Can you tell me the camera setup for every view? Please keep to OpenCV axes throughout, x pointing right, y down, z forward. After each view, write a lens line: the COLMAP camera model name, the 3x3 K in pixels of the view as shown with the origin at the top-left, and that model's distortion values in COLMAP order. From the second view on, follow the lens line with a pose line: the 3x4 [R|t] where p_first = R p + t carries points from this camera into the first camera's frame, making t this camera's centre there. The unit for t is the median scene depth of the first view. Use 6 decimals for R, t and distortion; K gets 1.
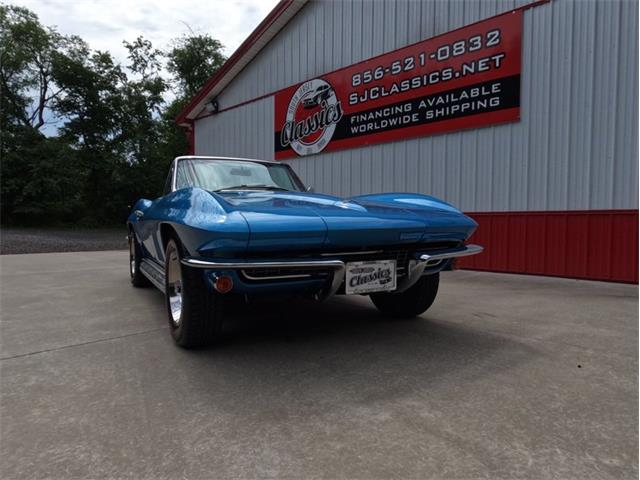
lens RADIAL K [[429.4, 0, 319.9], [0, 429.4, 239.6], [0, 0, 1]] dist [-0.004401, 0.003416]
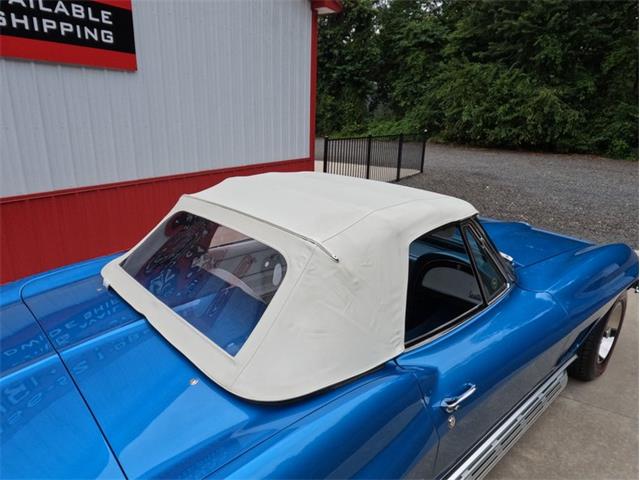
lens RADIAL K [[429.4, 0, 319.0], [0, 429.4, 240.6], [0, 0, 1]] dist [-0.004401, 0.003416]
pose [[-0.242814, -0.291074, 0.925374, -0.418366], [0.006657, 0.953400, 0.301636, -0.177007], [-0.970050, 0.079401, -0.229561, 0.727734]]
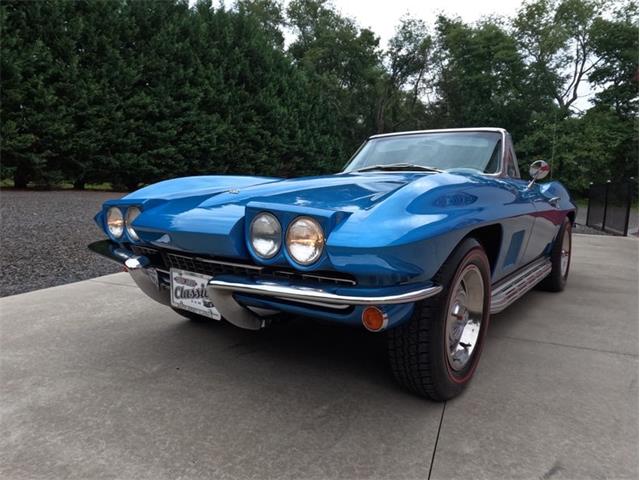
lens RADIAL K [[429.4, 0, 318.5], [0, 429.4, 239.8], [0, 0, 1]] dist [-0.004401, 0.003416]
pose [[0.405407, 0.119973, -0.906229, 0.294043], [-0.066540, 0.992593, 0.101640, -0.032428], [0.911711, 0.019095, 0.410387, 0.294742]]
